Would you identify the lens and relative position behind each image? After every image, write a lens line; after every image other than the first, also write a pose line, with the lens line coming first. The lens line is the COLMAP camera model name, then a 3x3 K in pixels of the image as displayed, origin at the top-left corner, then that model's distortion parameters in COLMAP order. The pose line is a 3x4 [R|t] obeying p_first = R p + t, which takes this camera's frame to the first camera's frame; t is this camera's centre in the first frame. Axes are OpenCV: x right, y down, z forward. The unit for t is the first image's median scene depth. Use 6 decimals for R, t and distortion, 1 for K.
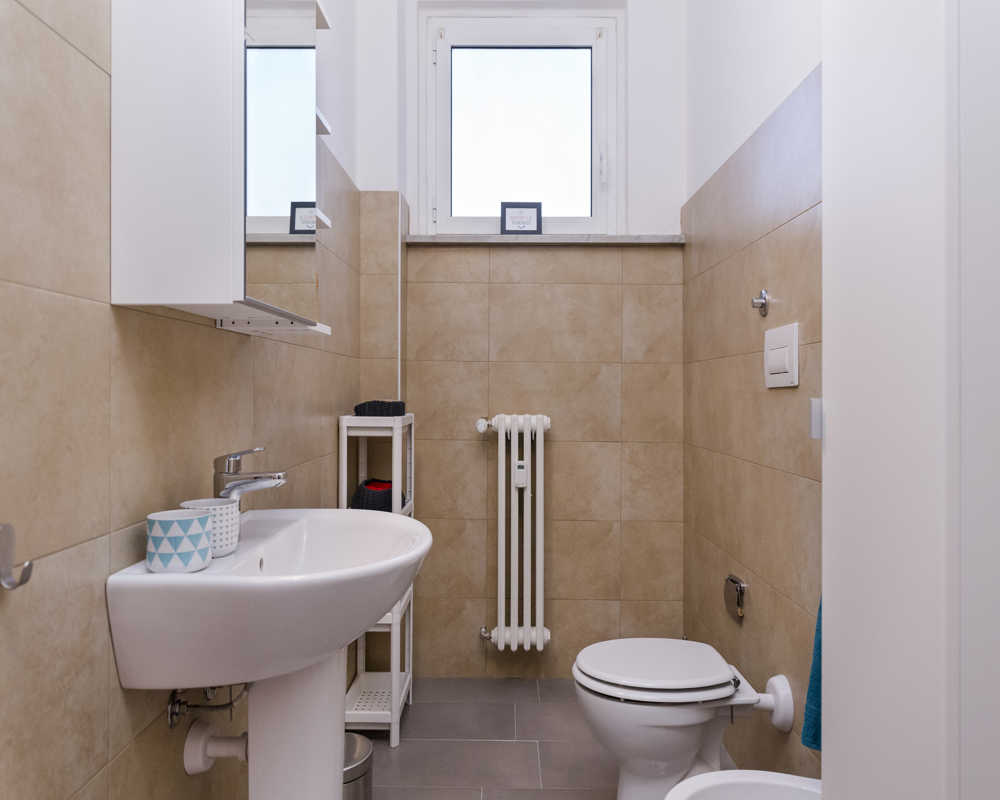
lens RADIAL K [[649.8, 0, 501.4], [0, 649.8, 384.4], [0, 0, 1]] dist [-0.006125, -0.000126]
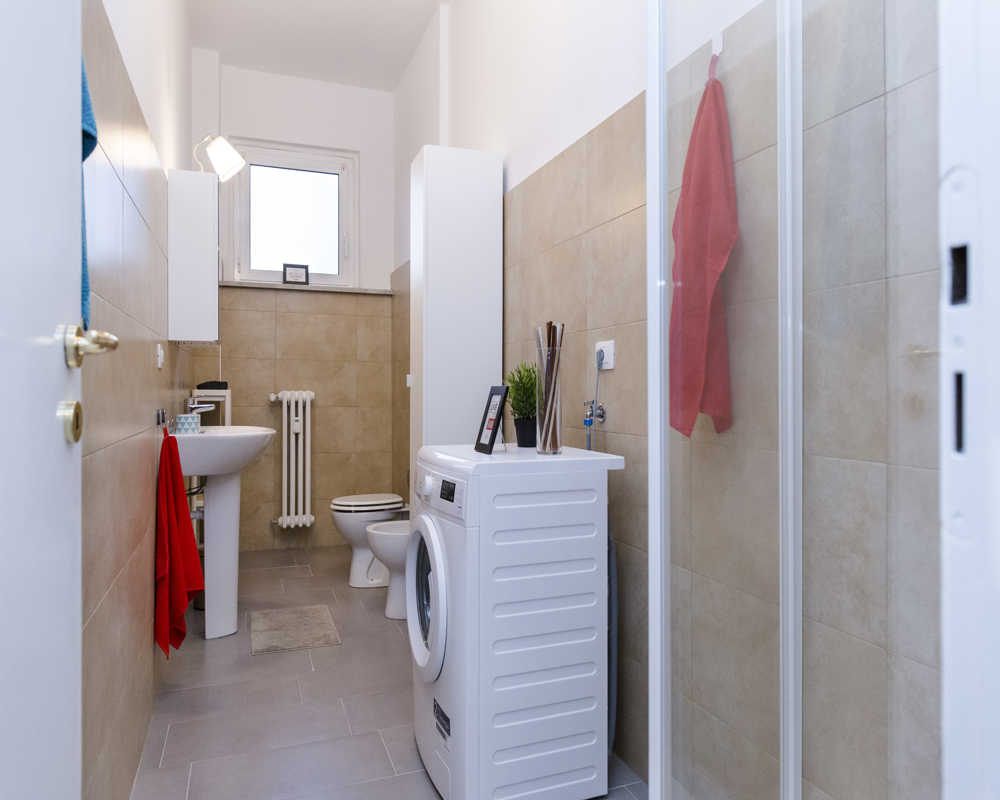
lens RADIAL K [[672.3, 0, 504.1], [0, 672.3, 396.1], [0, 0, 1]] dist [0.006051, 0.000574]
pose [[0.928628, -0.003185, 0.370998, -0.117522], [-0.005503, 0.999735, 0.022357, 0.017519], [-0.370971, -0.022803, 0.928364, -0.831759]]
